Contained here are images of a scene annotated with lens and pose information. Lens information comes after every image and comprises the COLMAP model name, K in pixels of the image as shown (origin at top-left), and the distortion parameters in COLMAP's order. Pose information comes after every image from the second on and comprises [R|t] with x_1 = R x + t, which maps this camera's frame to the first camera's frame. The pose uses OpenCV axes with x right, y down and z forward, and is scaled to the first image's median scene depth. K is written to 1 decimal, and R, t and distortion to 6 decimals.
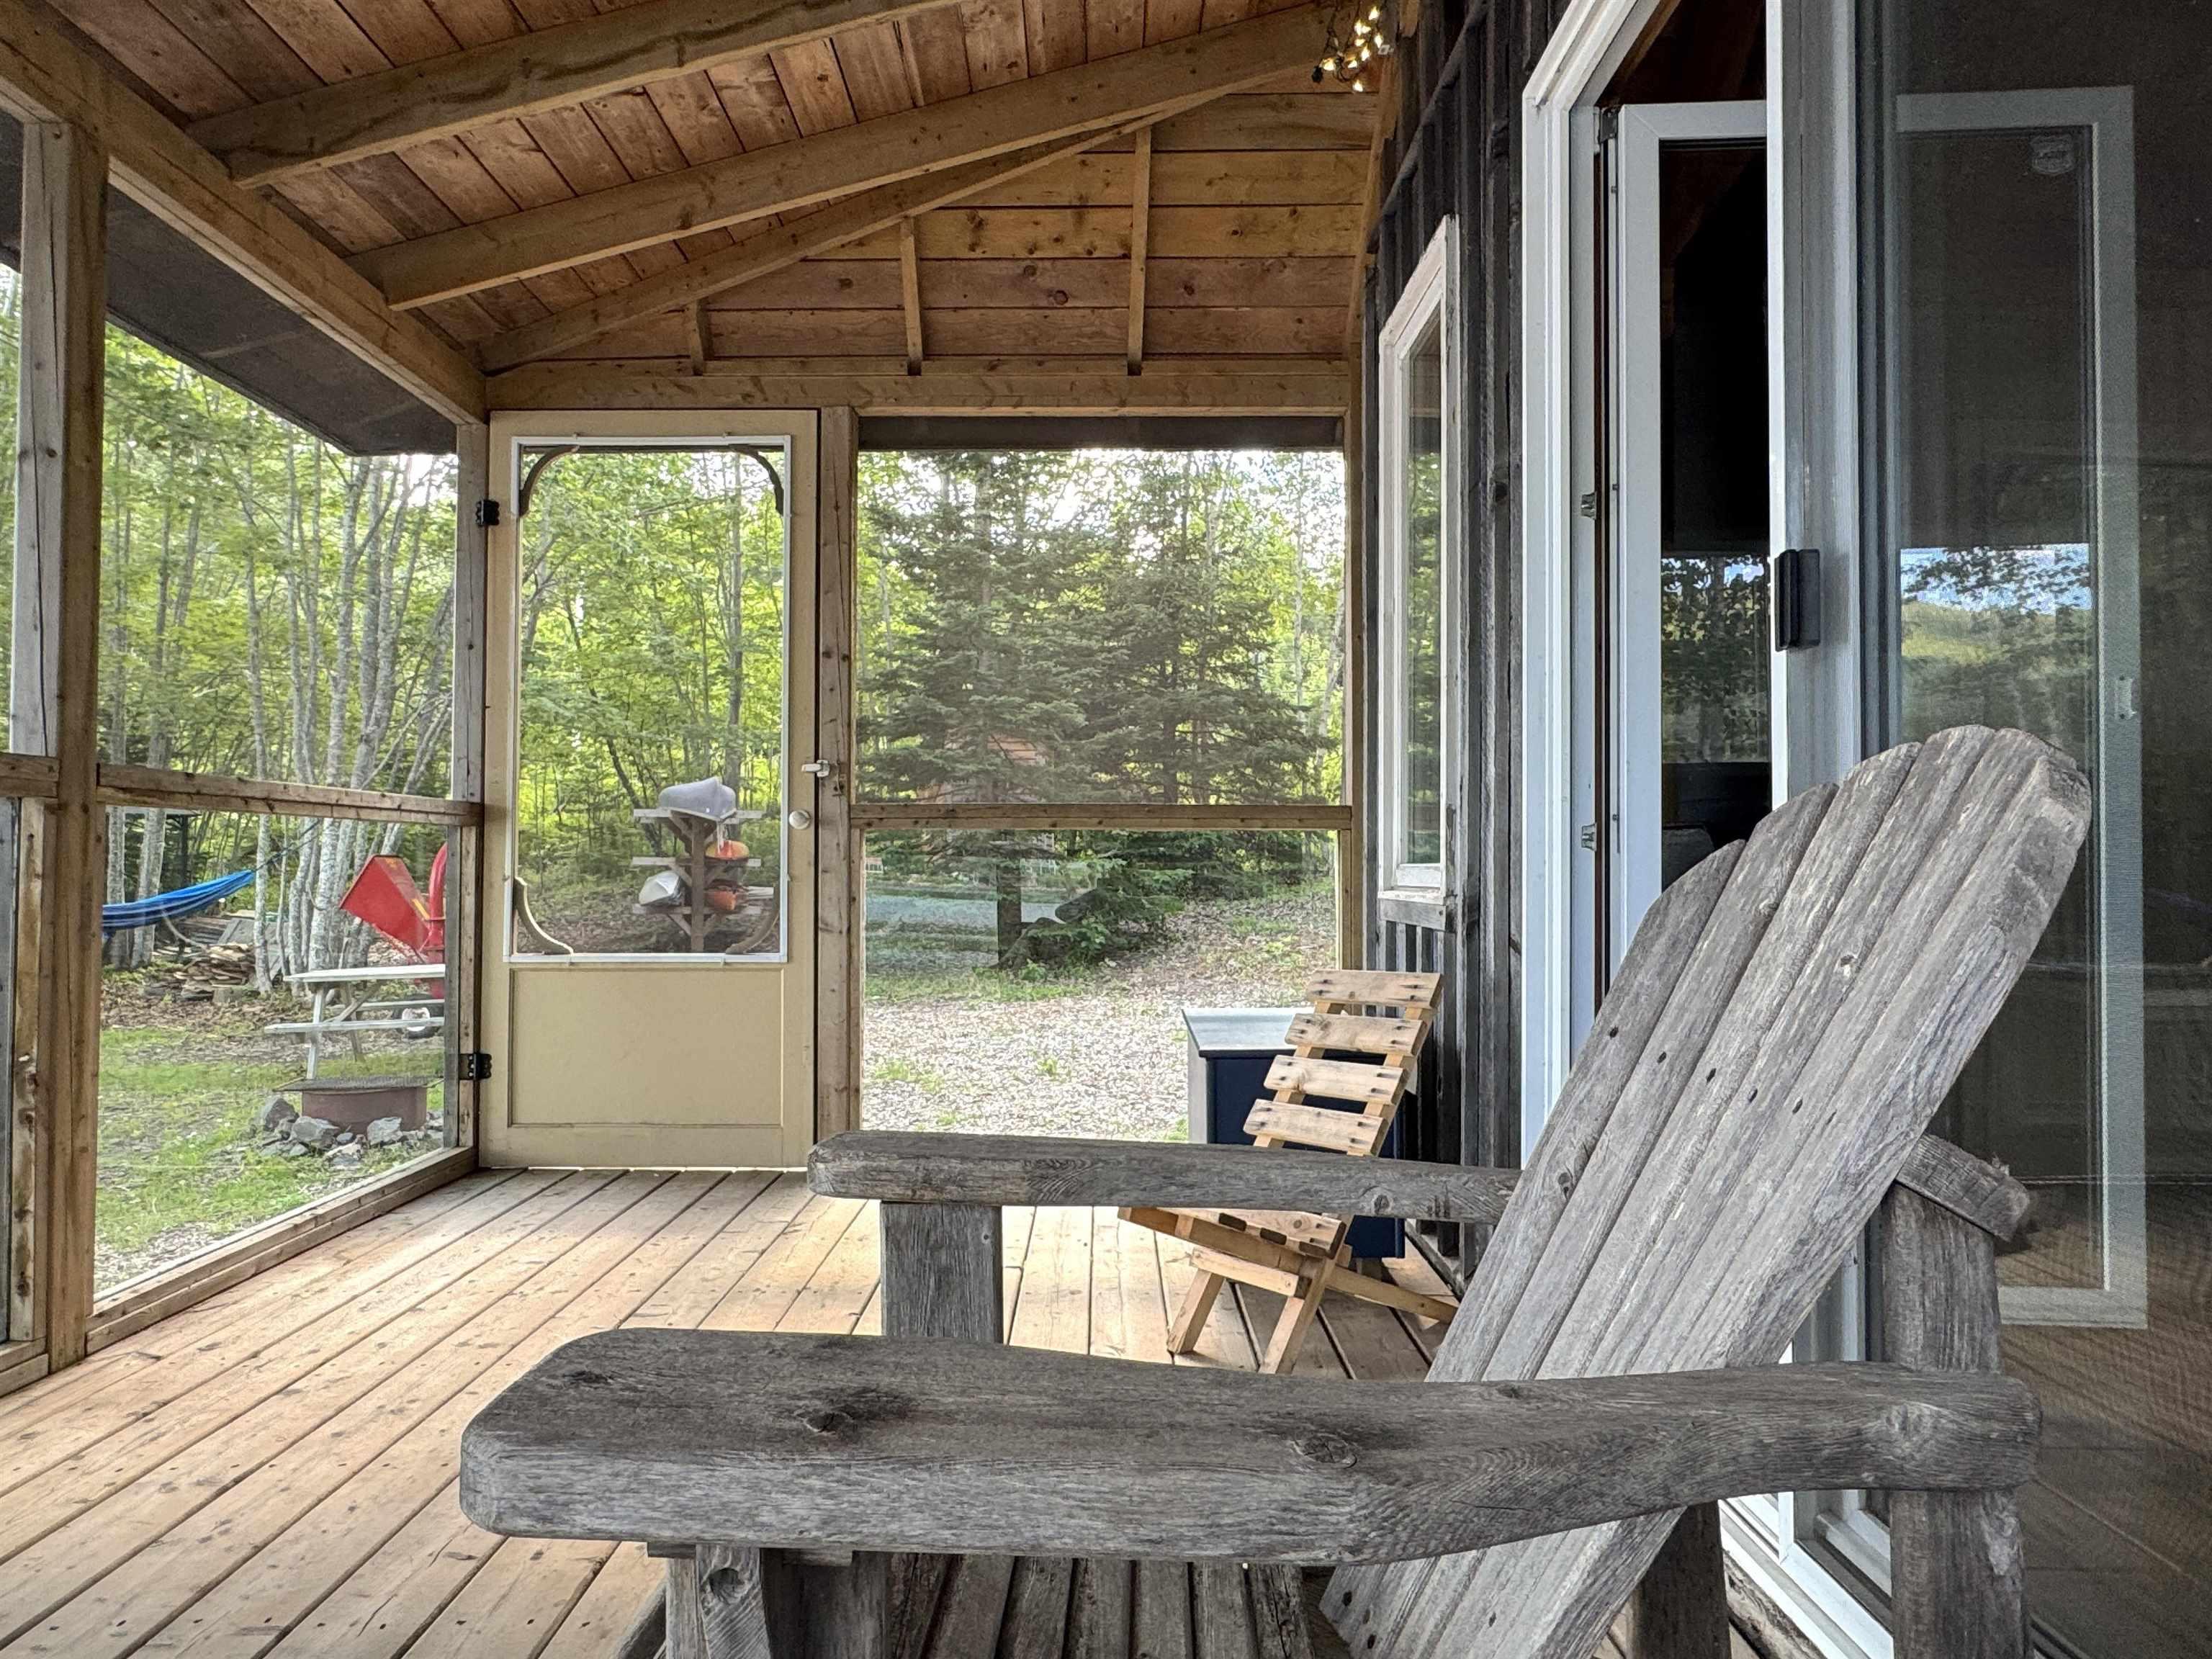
lens RADIAL K [[1406.6, 0, 1093.3], [0, 1406.6, 836.3], [0, 0, 1]] dist [0.000631, -0.004264]
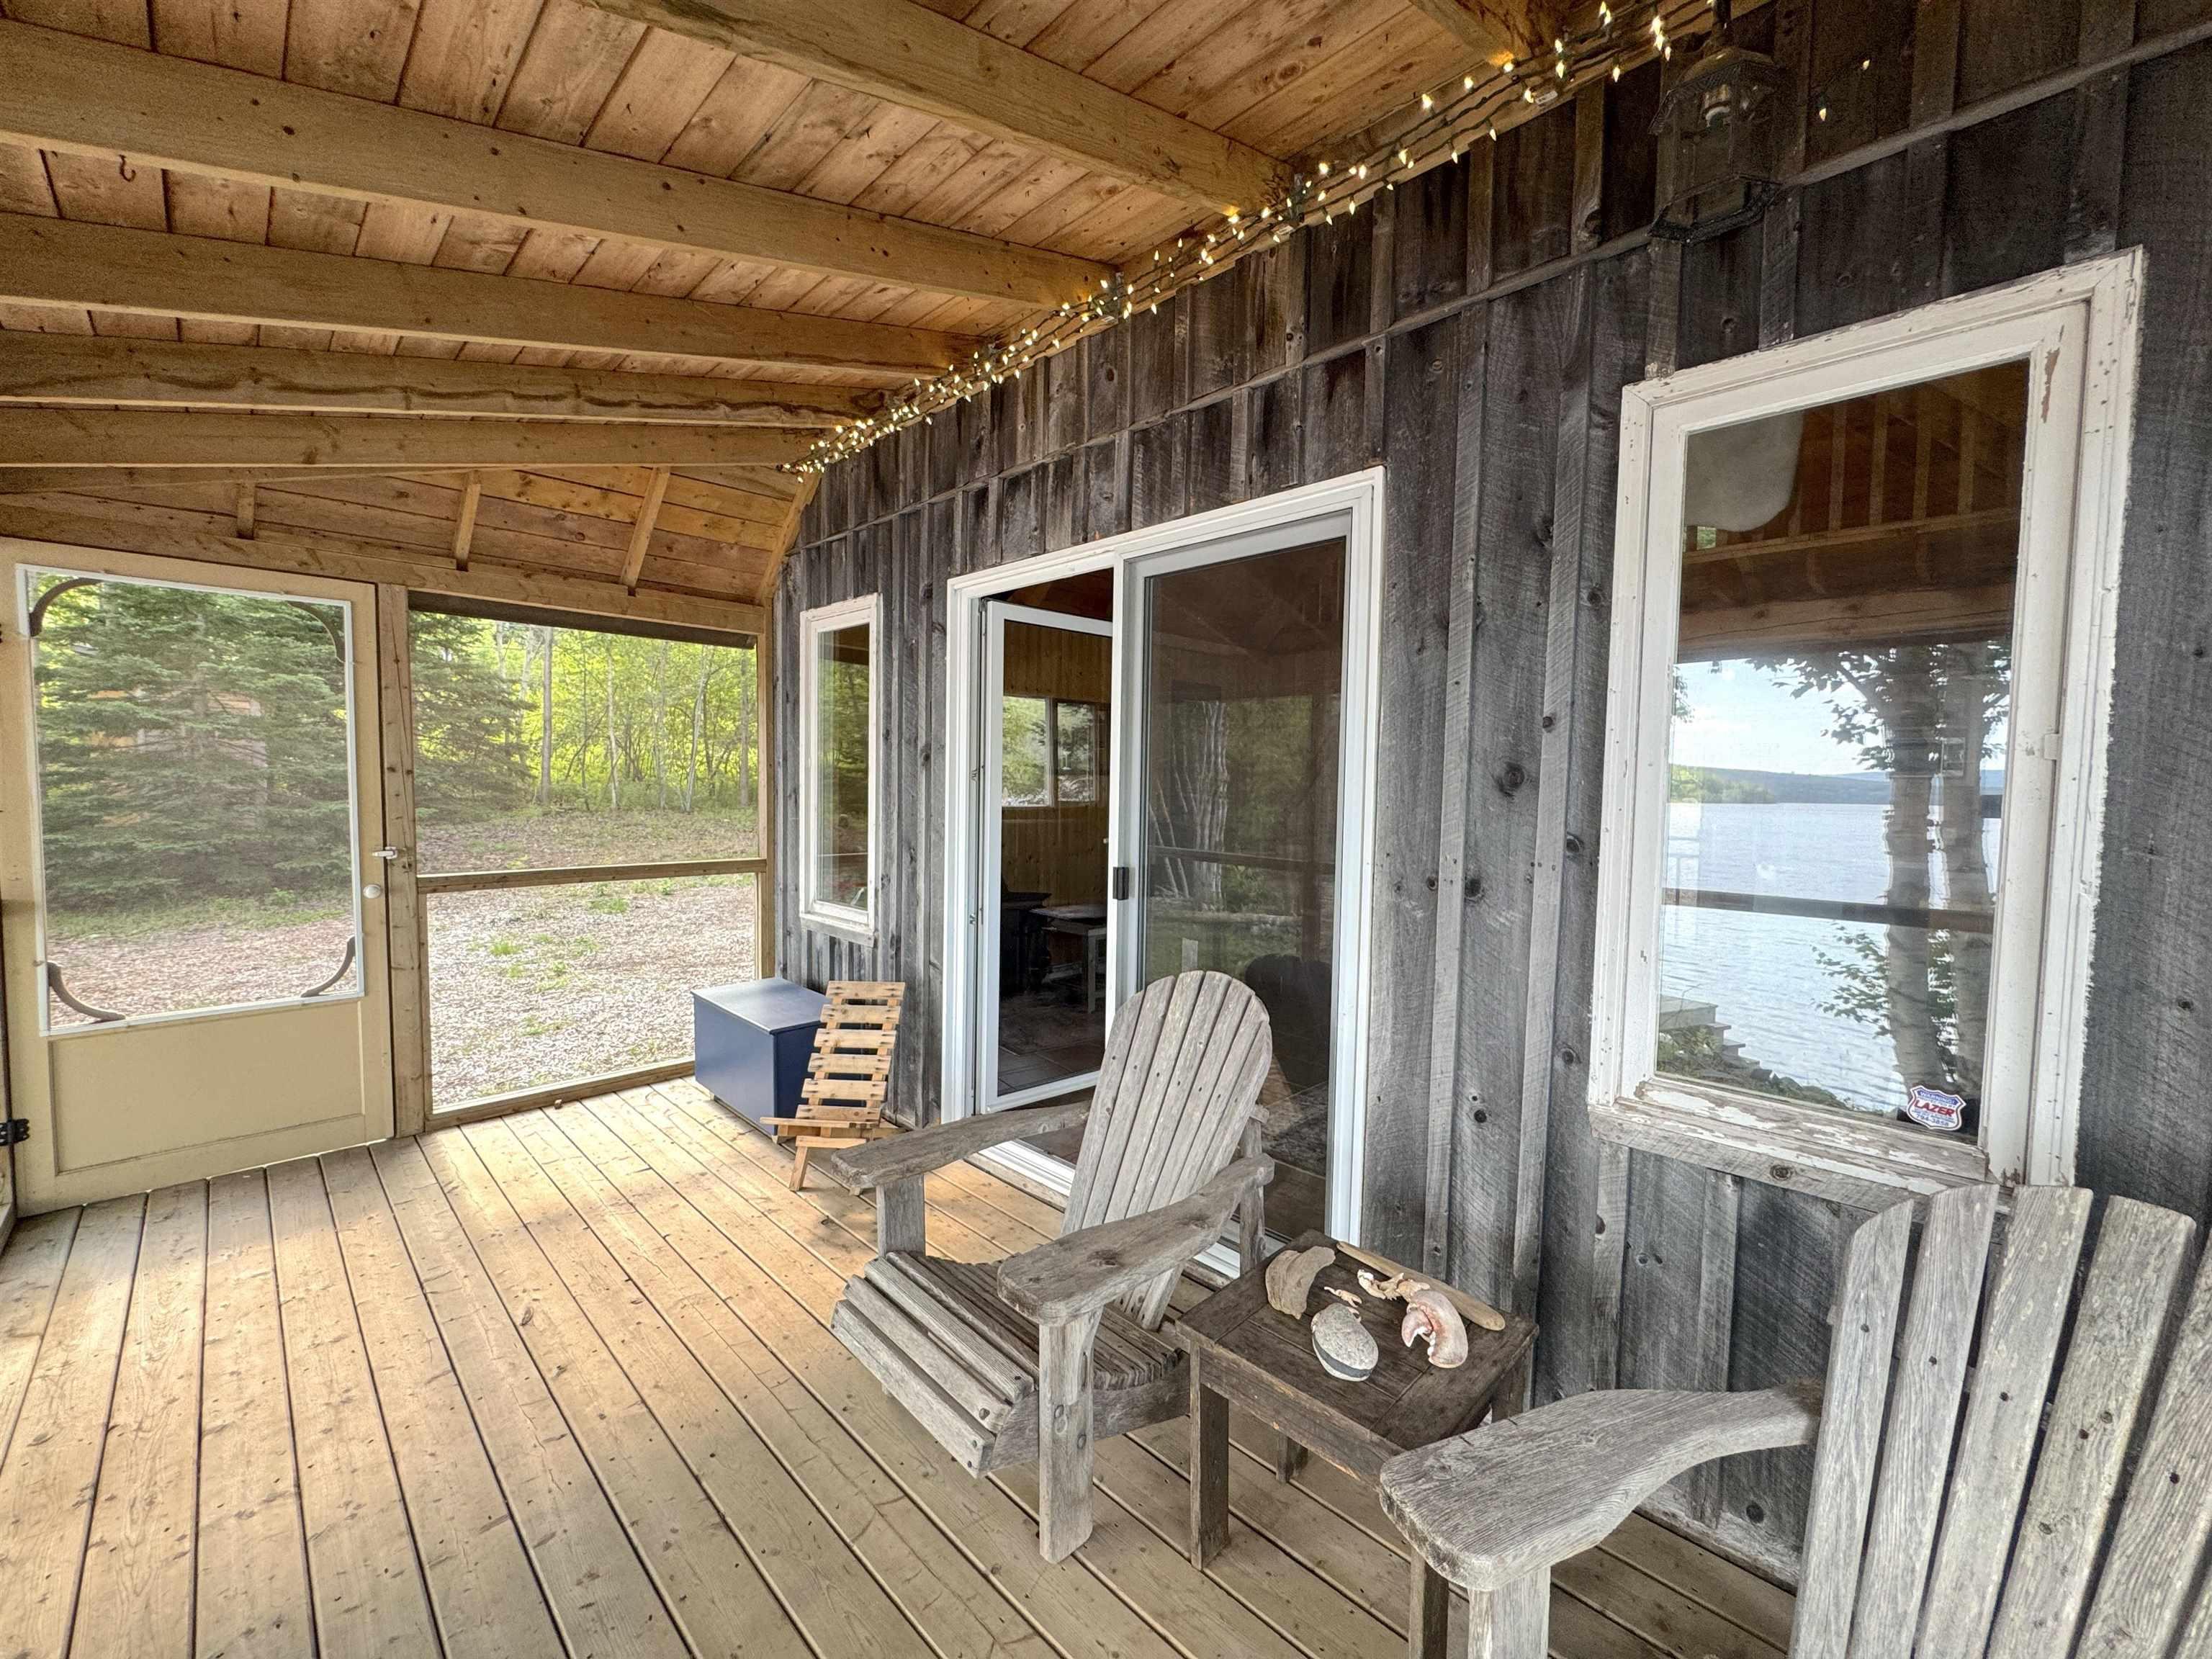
lens RADIAL K [[882.6, 0, 1105.0], [0, 882.6, 827.5], [0, 0, 1]] dist [-0.001682, 0.000161]
pose [[0.700546, -0.028923, 0.713021, -0.319986], [-0.033445, 0.996750, 0.073292, -0.160394], [-0.712823, -0.075192, 0.697302, -0.097237]]
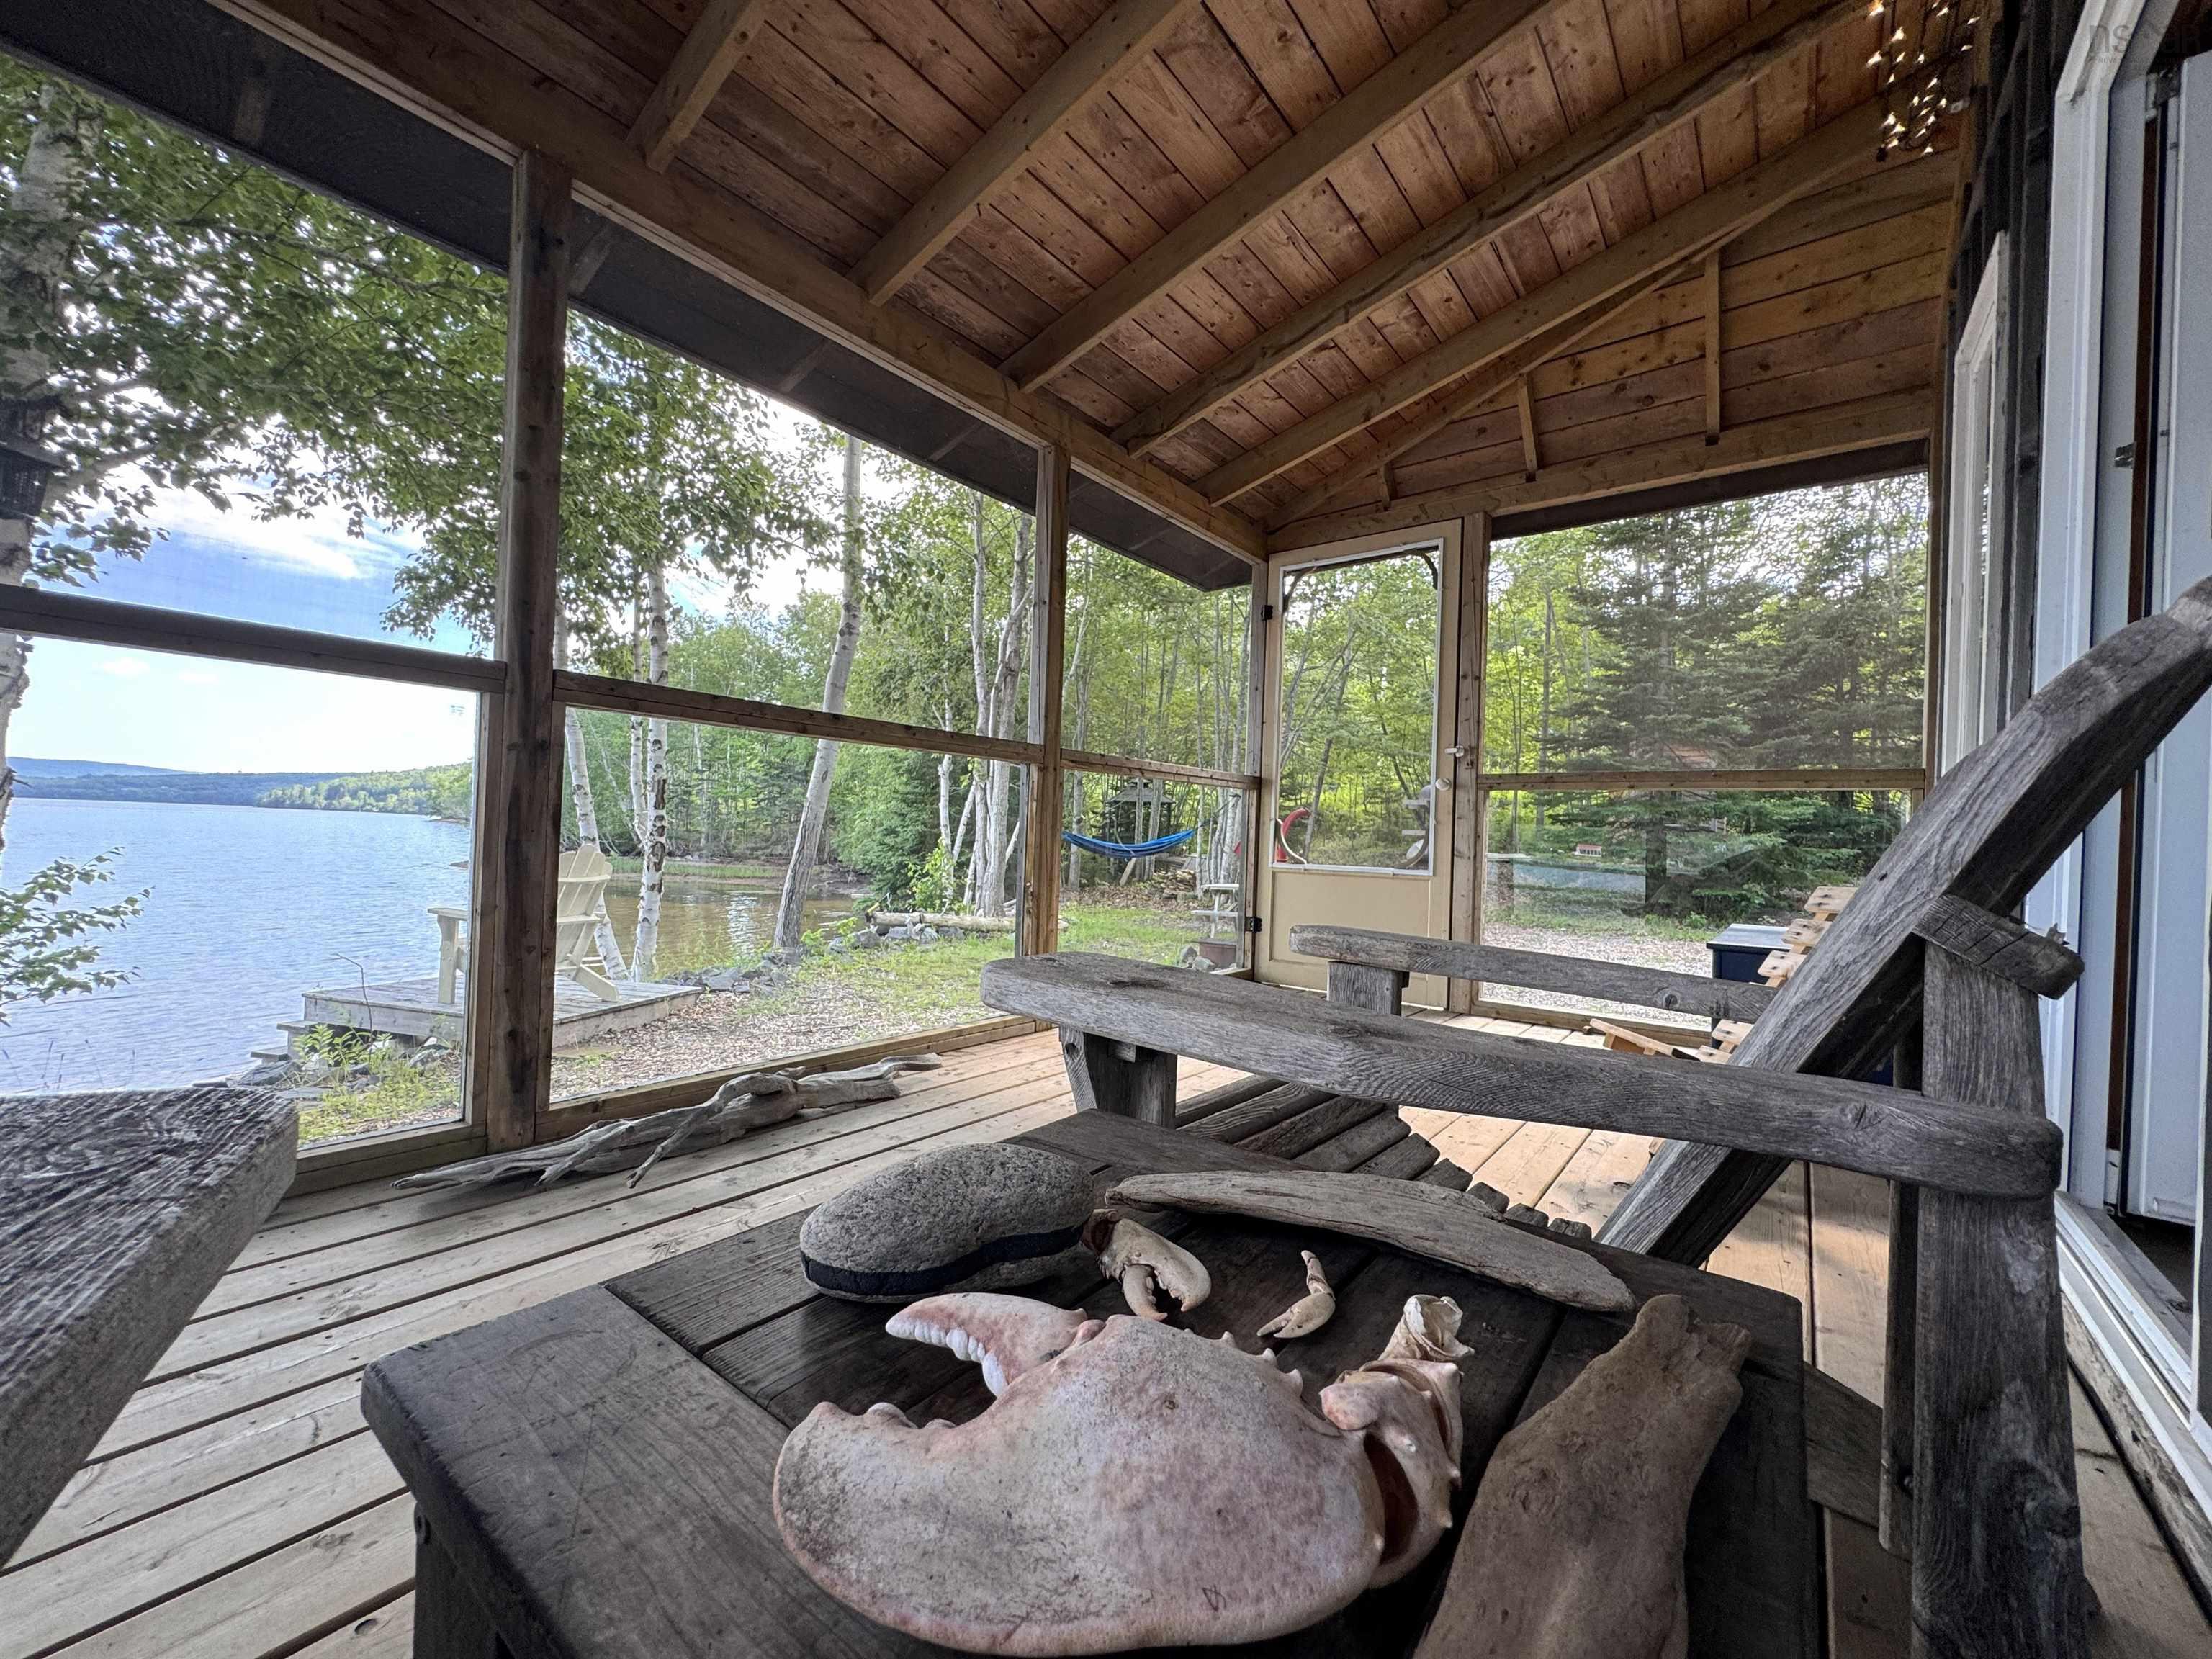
lens RADIAL K [[882.6, 0, 1105.0], [0, 882.6, 827.5], [0, 0, 1]] dist [-0.001682, 0.000161]
pose [[0.789588, 0.020843, -0.613284, 0.095811], [-0.017576, 0.999781, 0.011351, 0.031431], [0.613386, 0.001816, 0.789781, 0.000267]]
